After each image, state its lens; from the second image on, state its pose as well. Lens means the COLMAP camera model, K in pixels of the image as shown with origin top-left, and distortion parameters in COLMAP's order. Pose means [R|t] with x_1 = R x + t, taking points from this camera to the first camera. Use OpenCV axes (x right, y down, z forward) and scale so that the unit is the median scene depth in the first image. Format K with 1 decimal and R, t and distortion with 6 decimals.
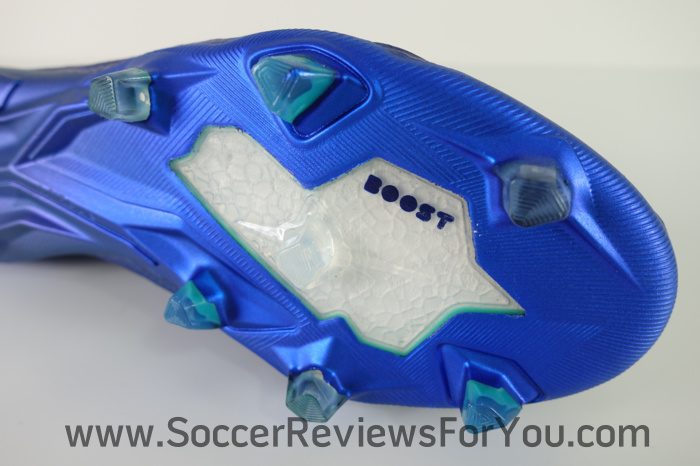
lens RADIAL K [[444.3, 0, 350.0], [0, 444.3, 233.0], [0, 0, 1]] dist [0.002993, 0.000850]
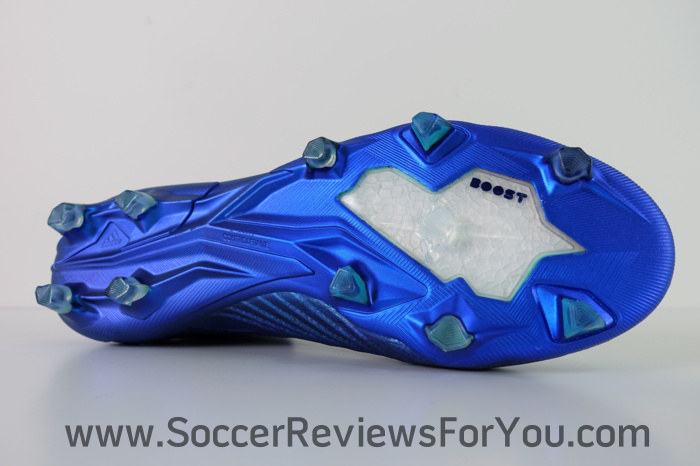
lens RADIAL K [[444.3, 0, 350.0], [0, 444.3, 233.0], [0, 0, 1]] dist [0.002993, 0.000850]
pose [[0.998905, -0.000869, 0.046782, -0.486852], [0.027512, 0.819634, -0.572227, 0.968245], [-0.037847, 0.572887, 0.818760, -0.267084]]
